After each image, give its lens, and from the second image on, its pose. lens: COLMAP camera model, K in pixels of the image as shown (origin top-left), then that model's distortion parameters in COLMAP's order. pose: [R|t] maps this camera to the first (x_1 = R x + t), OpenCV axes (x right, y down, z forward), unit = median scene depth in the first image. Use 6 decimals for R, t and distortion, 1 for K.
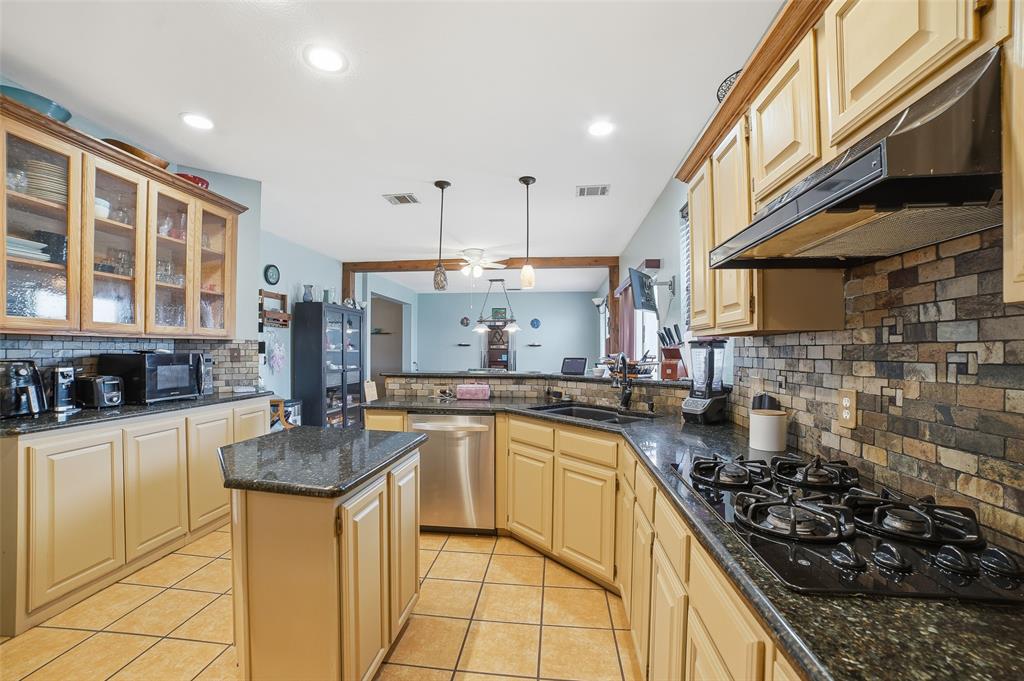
lens RADIAL K [[421.1, 0, 511.8], [0, 421.1, 342.5], [0, 0, 1]] dist [-0.105917, 0.033764]
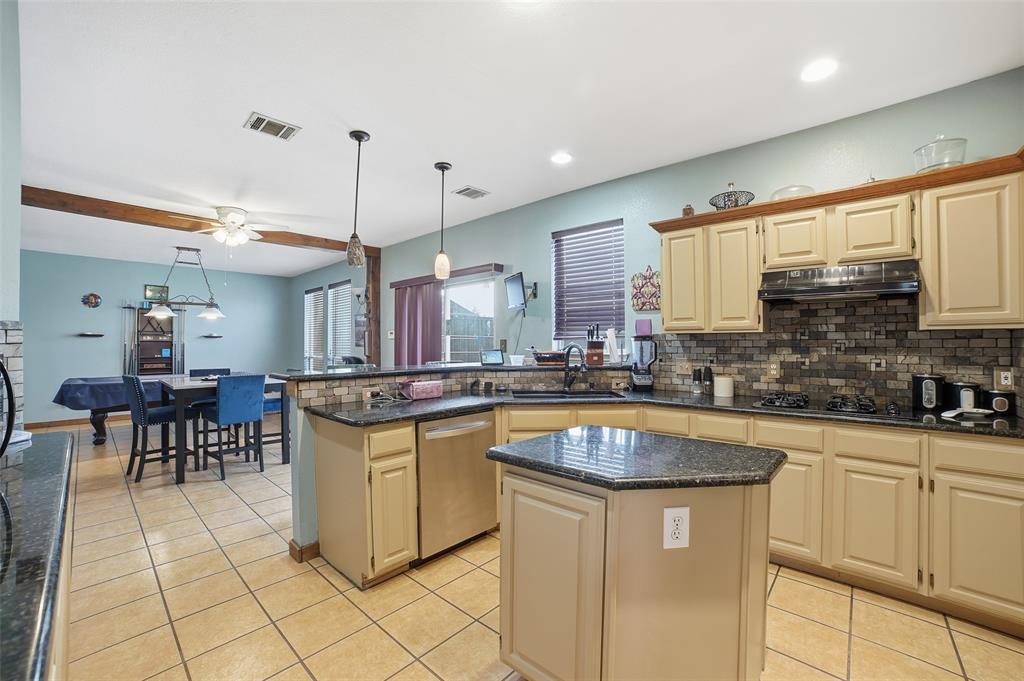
lens RADIAL K [[421.1, 0, 511.8], [0, 421.1, 342.5], [0, 0, 1]] dist [-0.105917, 0.033764]
pose [[0.591513, -0.003115, 0.806289, -1.655545], [-0.012251, 0.999842, 0.012850, 0.008718], [-0.806202, -0.017479, 0.591382, 0.787690]]
